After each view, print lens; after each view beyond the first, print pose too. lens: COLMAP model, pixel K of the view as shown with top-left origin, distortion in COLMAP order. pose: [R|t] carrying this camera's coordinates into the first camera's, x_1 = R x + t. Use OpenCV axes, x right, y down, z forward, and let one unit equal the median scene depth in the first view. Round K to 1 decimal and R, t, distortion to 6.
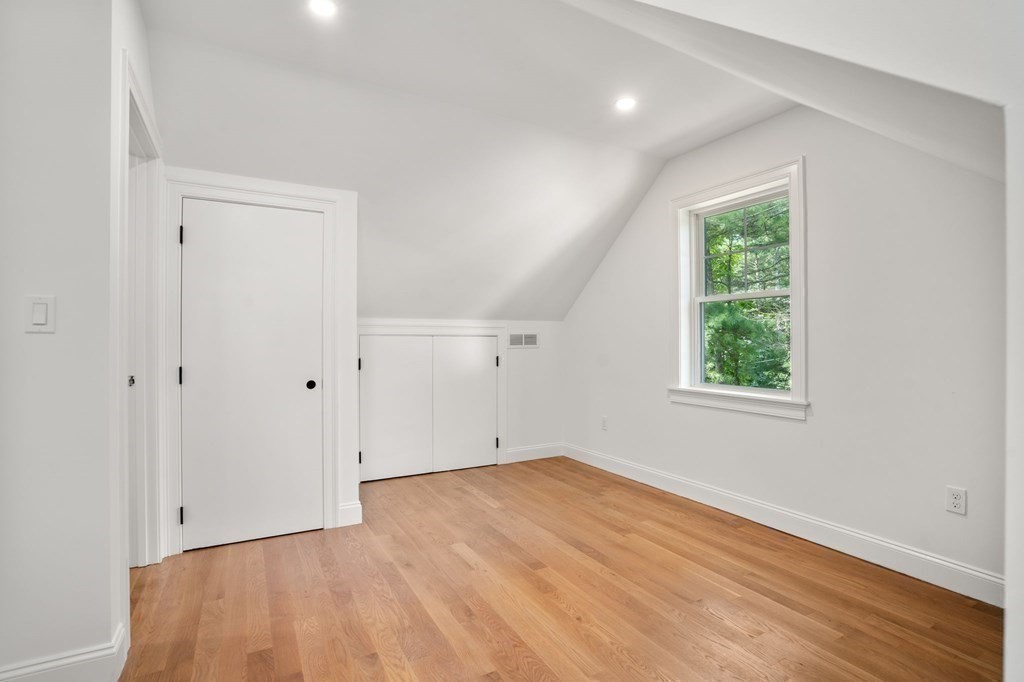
lens RADIAL K [[475.5, 0, 514.7], [0, 475.5, 331.3], [0, 0, 1]] dist [0.000632, 0.000643]
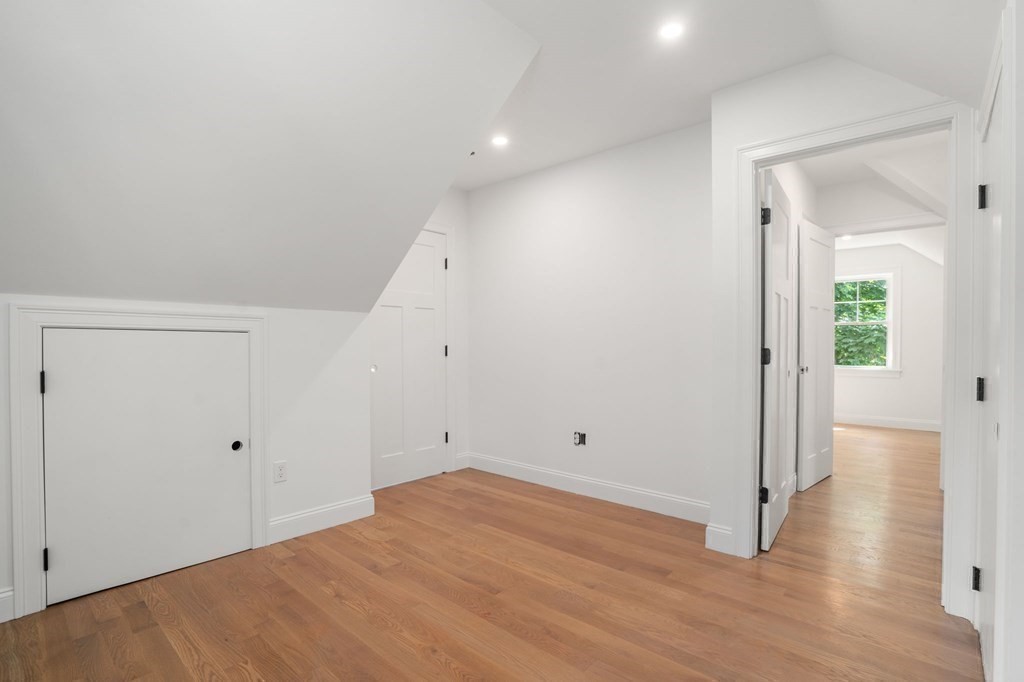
lens RADIAL K [[476.7, 0, 513.5], [0, 476.7, 342.8], [0, 0, 1]] dist [-0.000334, 0.000392]
pose [[-0.942099, -0.000550, -0.335333, 0.303389], [0.004711, 0.999878, -0.014875, 0.034872], [0.335300, -0.015594, -0.941982, 1.953693]]
